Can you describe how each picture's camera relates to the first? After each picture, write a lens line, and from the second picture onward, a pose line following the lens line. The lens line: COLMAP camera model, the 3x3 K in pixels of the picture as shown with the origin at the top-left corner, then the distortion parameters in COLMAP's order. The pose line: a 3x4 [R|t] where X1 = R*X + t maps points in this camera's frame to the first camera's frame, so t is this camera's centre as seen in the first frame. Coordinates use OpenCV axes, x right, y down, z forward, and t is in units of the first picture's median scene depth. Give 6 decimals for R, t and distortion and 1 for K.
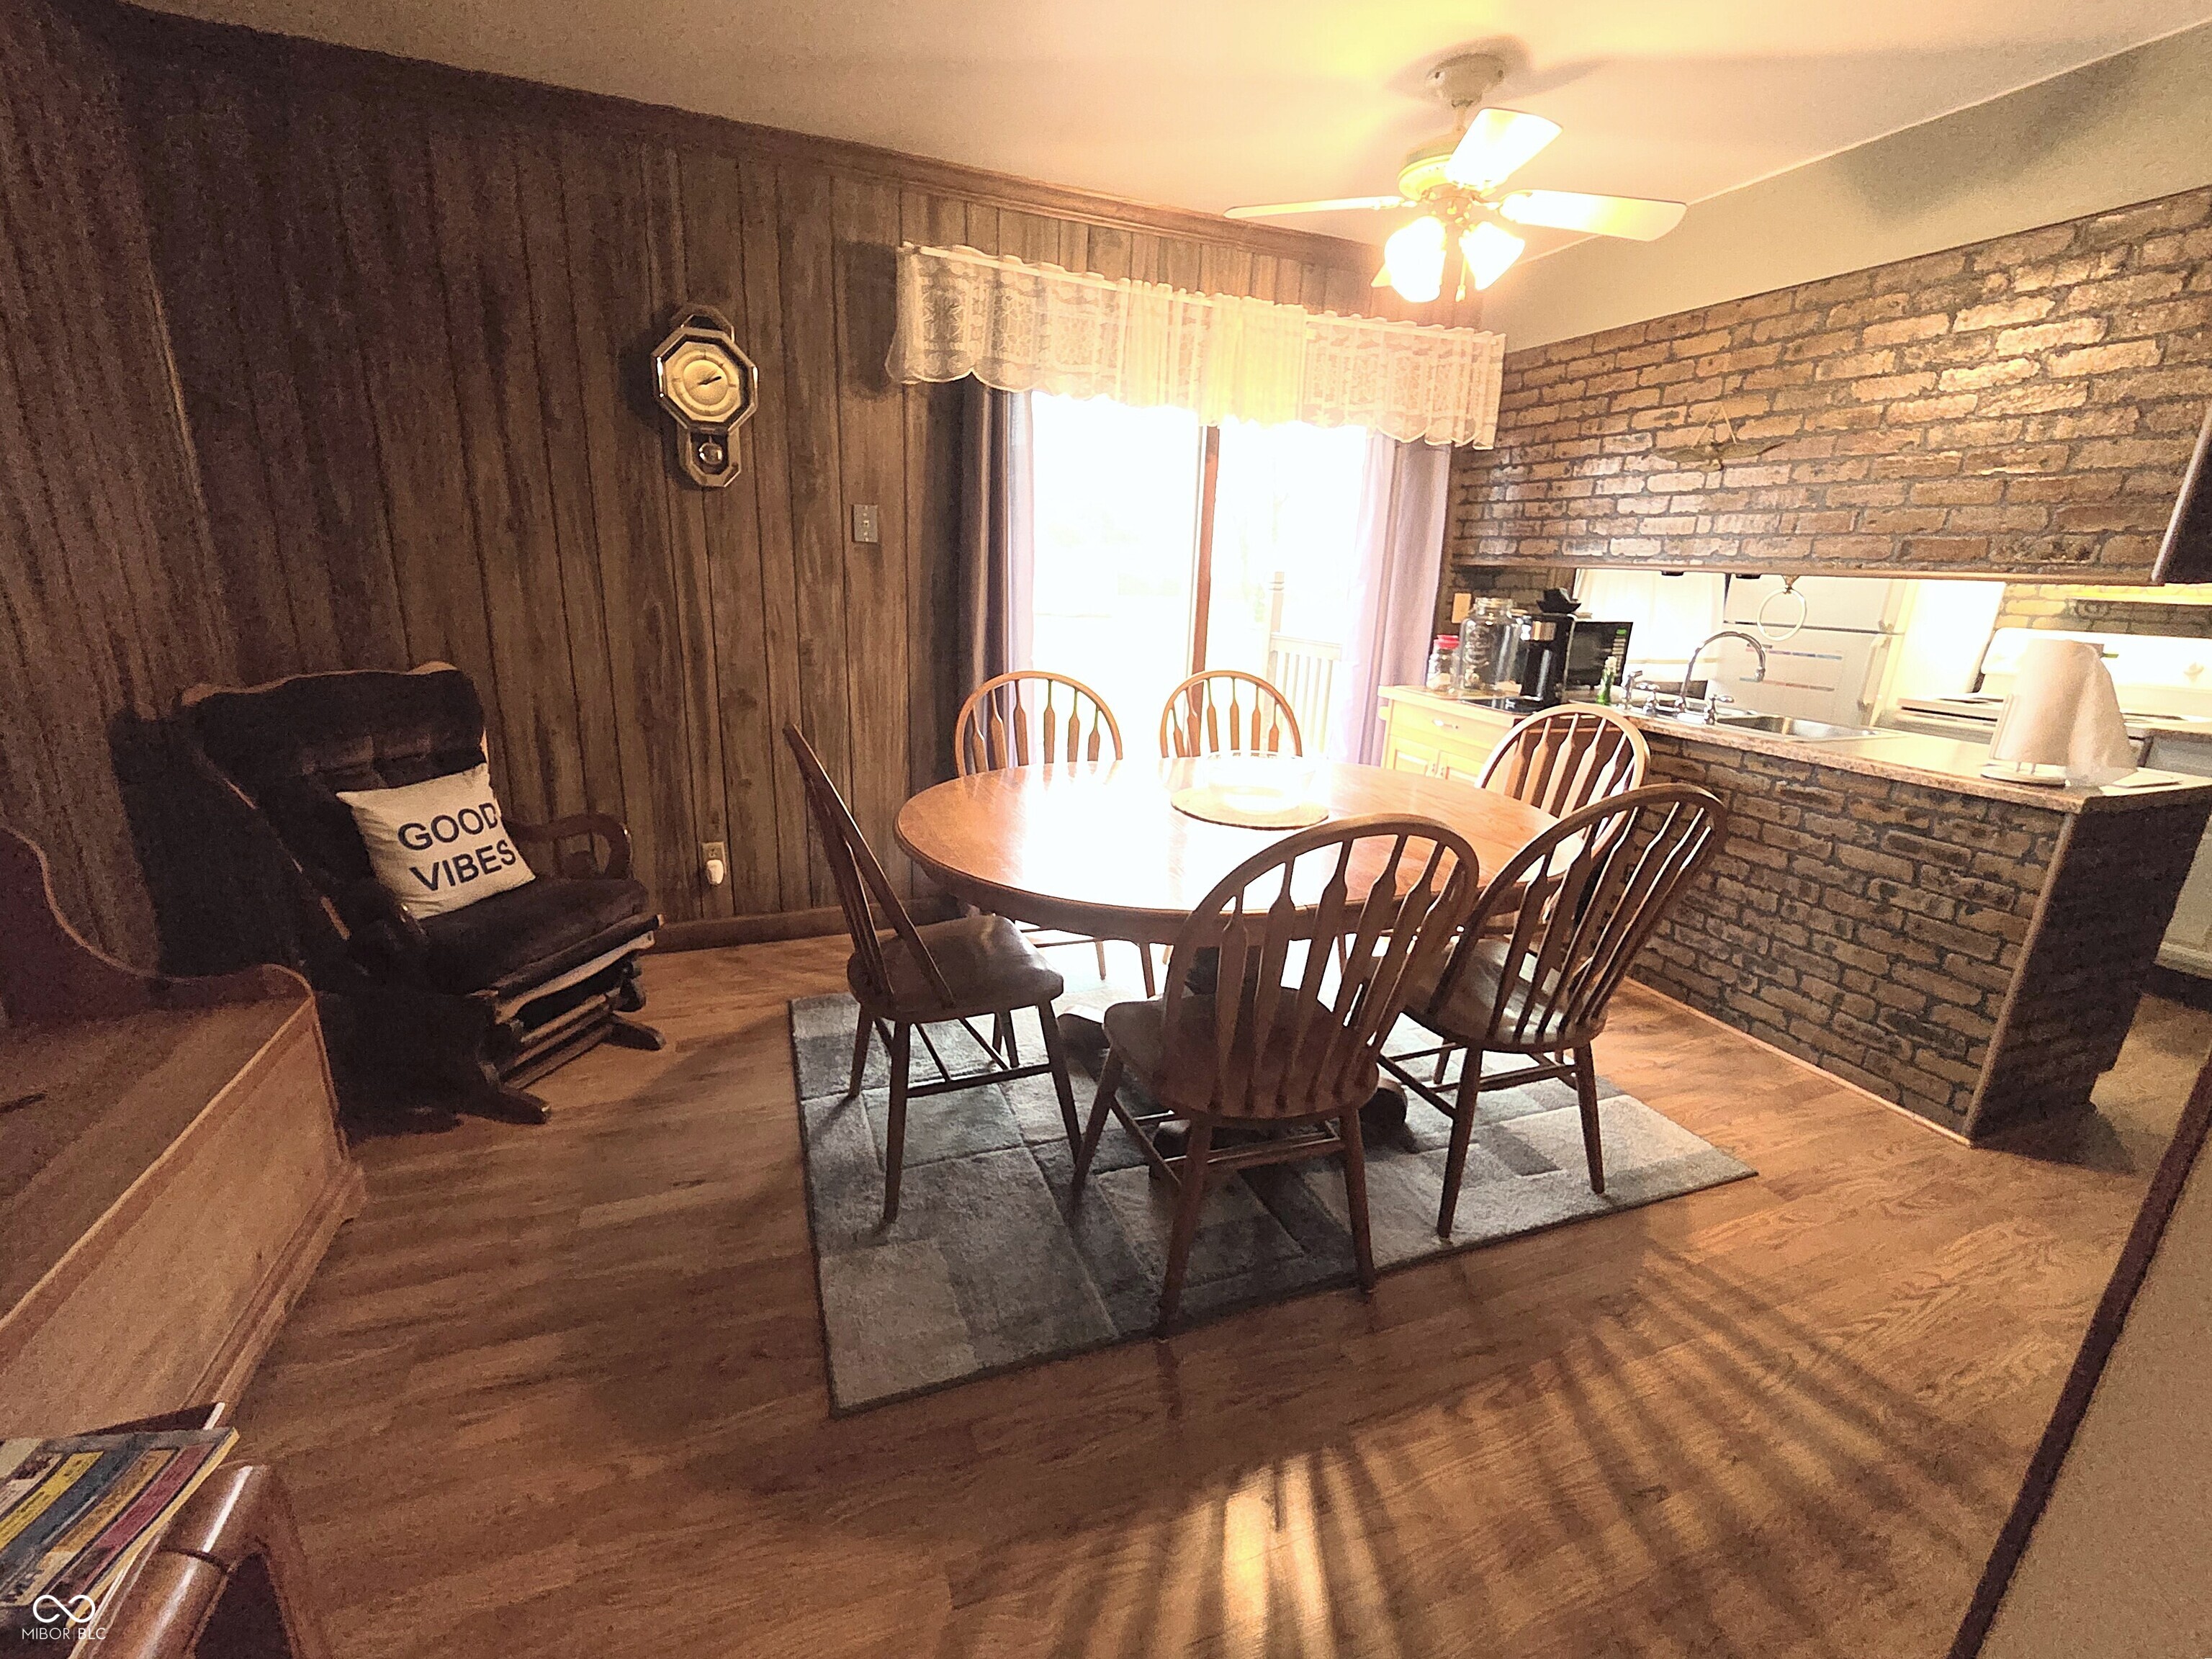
lens RADIAL K [[924.8, 0, 1098.6], [0, 924.8, 825.7], [0, 0, 1]] dist [-0.001303, -0.000147]
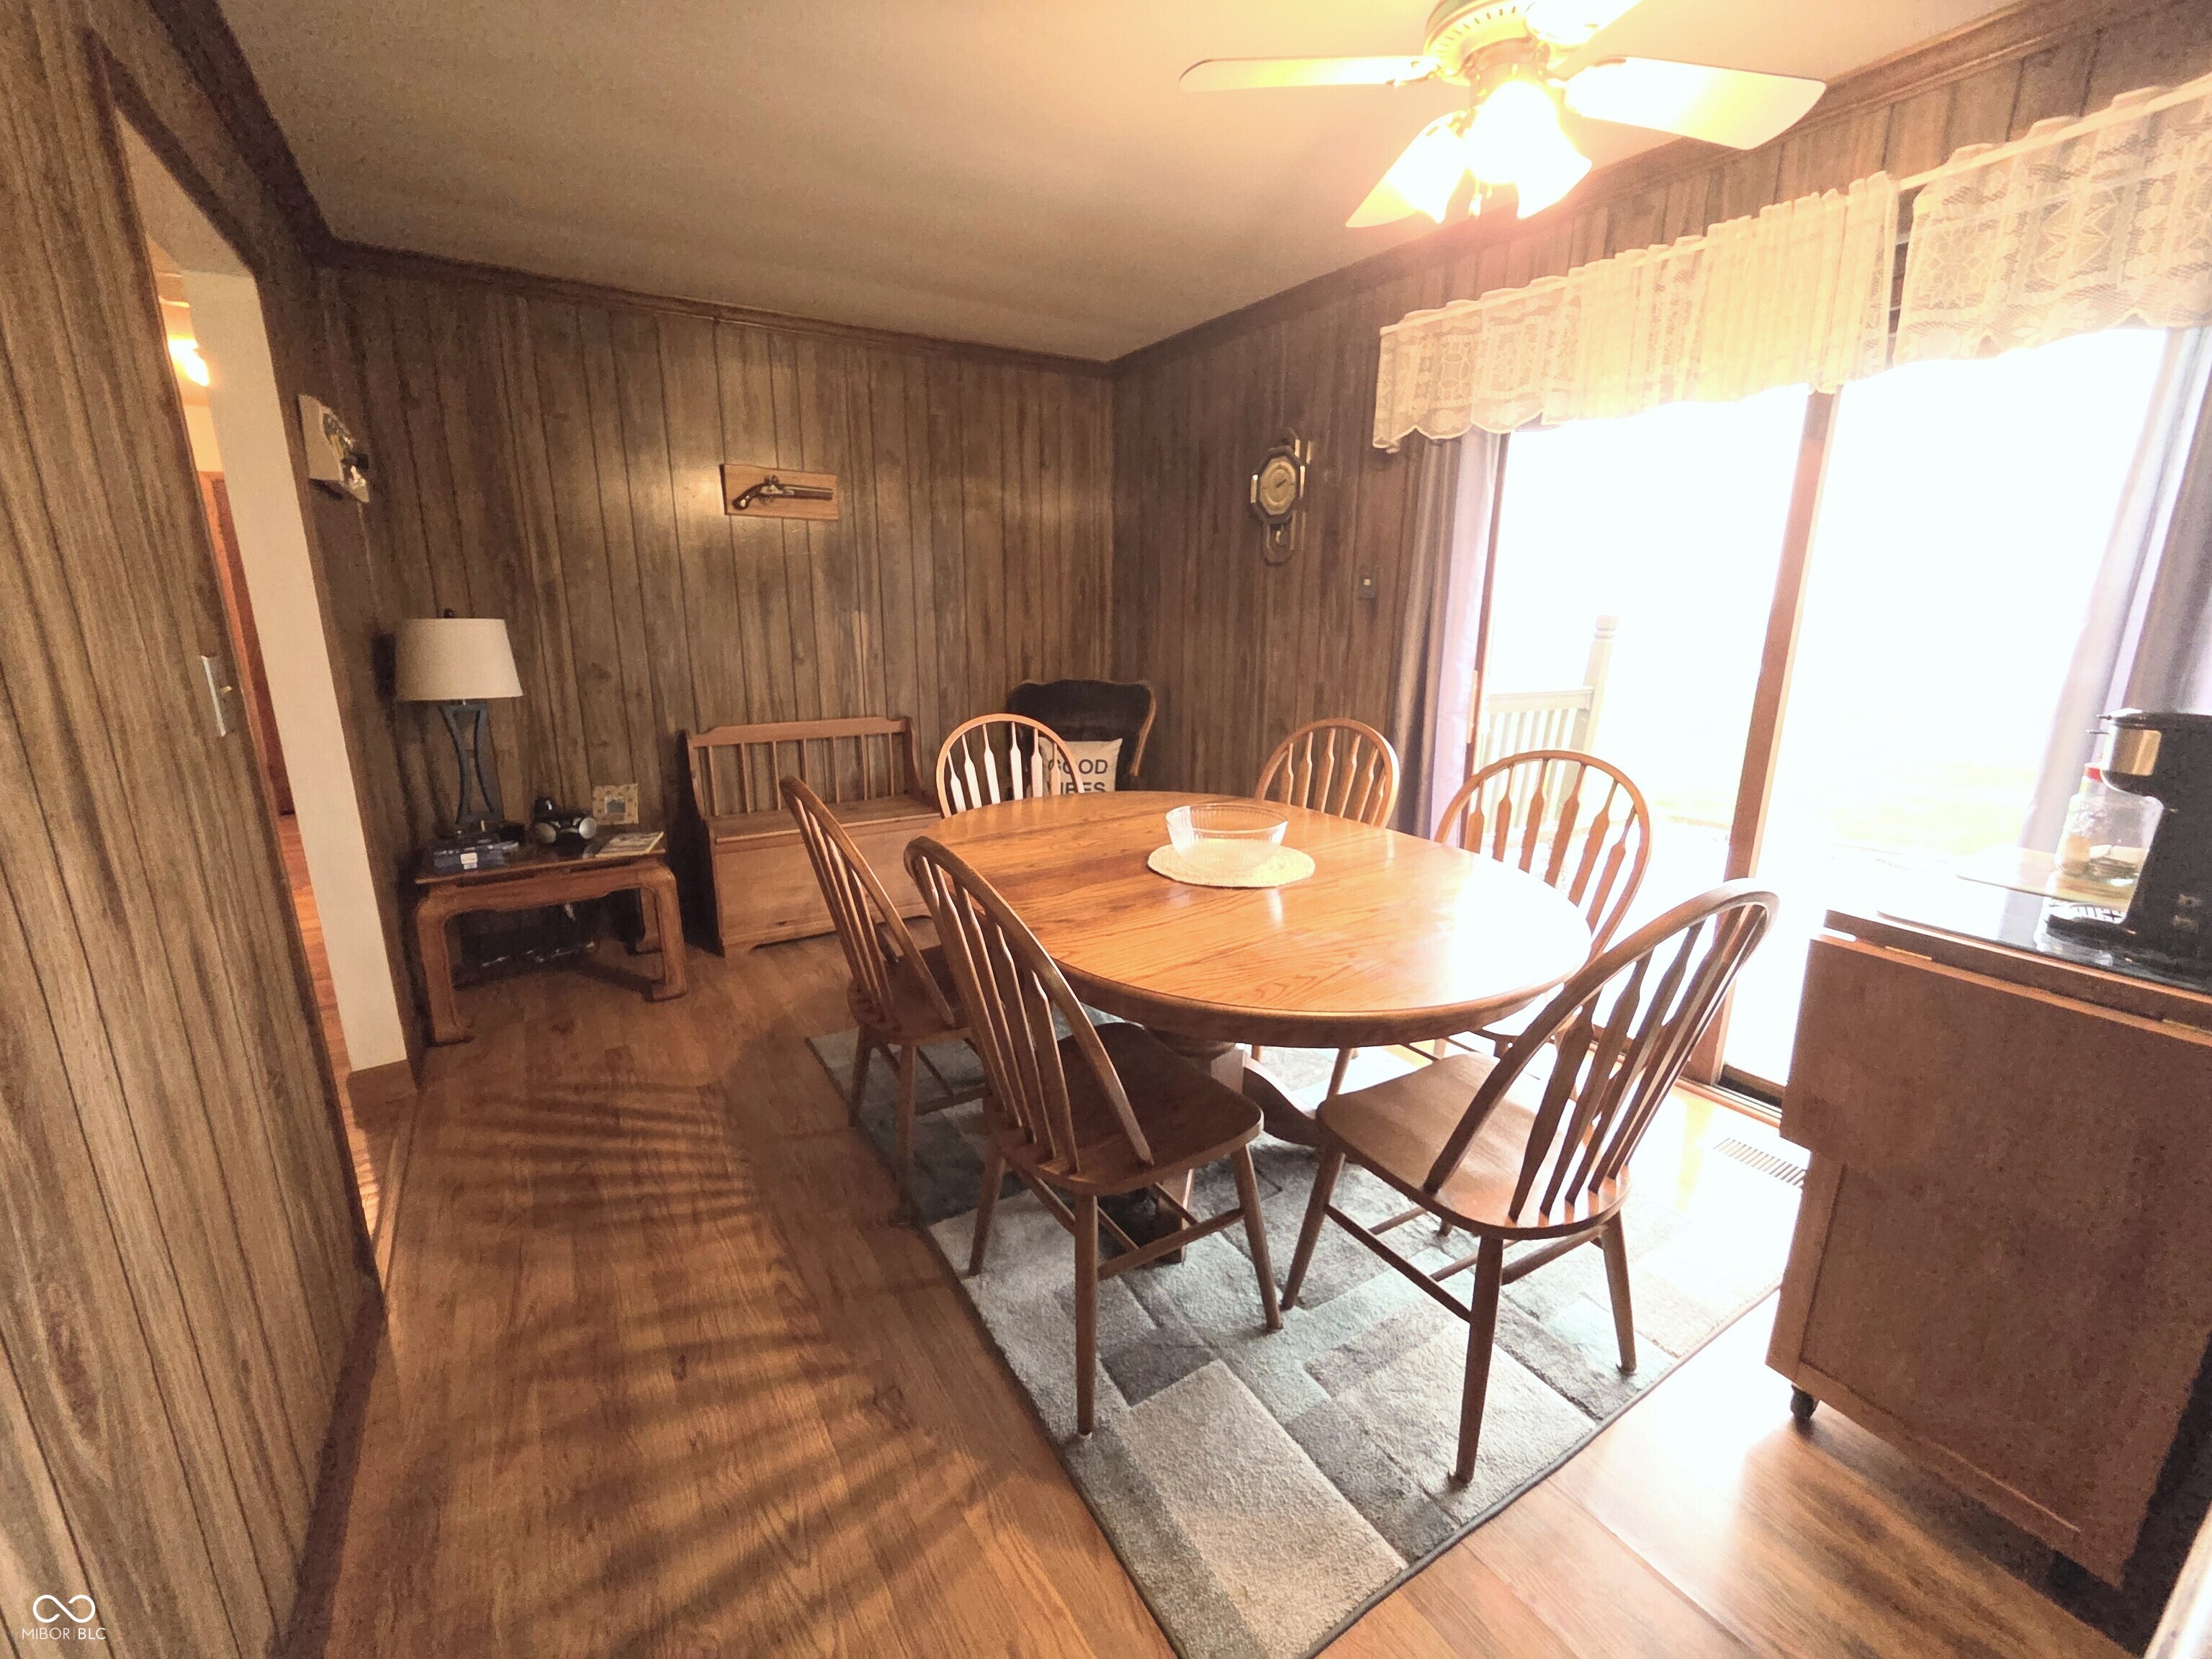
lens RADIAL K [[910.8, 0, 1096.7], [0, 910.8, 826.5], [0, 0, 1]] dist [0.000188, -0.000691]
pose [[0.185696, 0.200593, -0.961914, 0.887547], [-0.263741, 0.953194, 0.147860, -0.138068], [0.946550, 0.226239, 0.229909, 0.565888]]
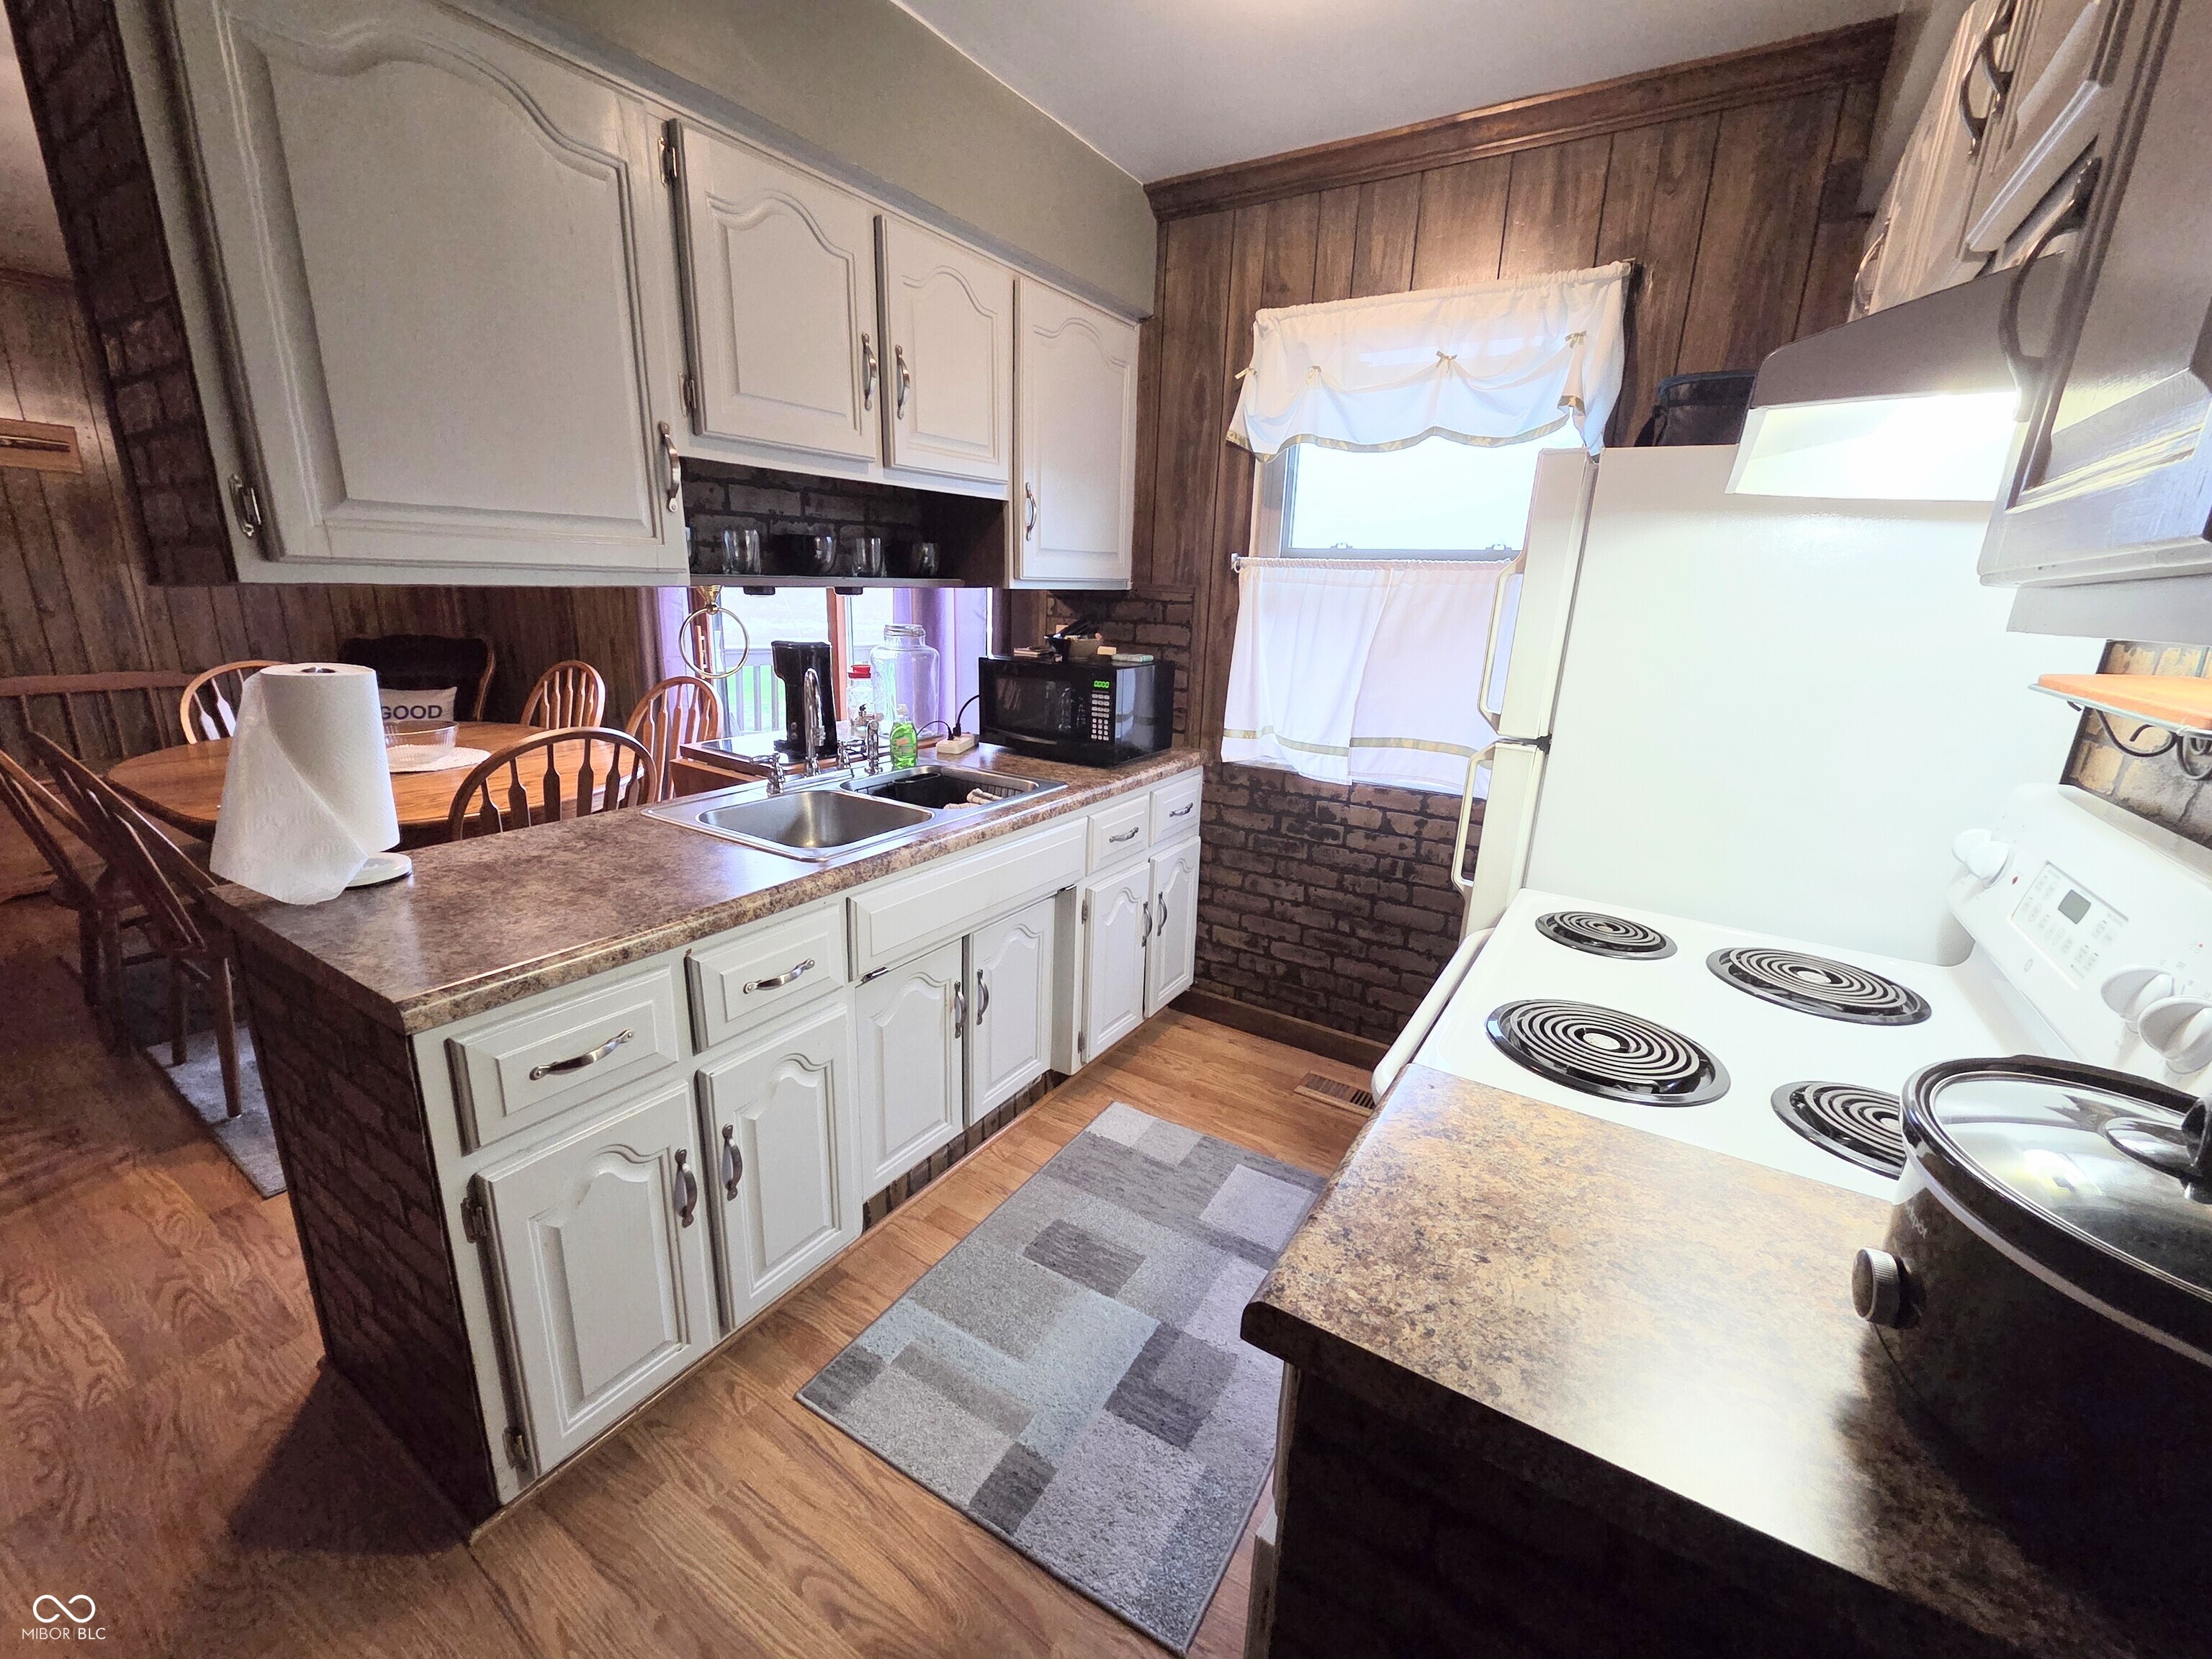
lens RADIAL K [[910.8, 0, 1096.7], [0, 910.8, 826.5], [0, 0, 1]] dist [0.000188, -0.000691]
pose [[0.586300, 0.200553, -0.784876, 1.523522], [-0.234239, 0.969454, 0.072741, -0.217222], [0.775490, 0.141201, 0.615368, 0.838282]]
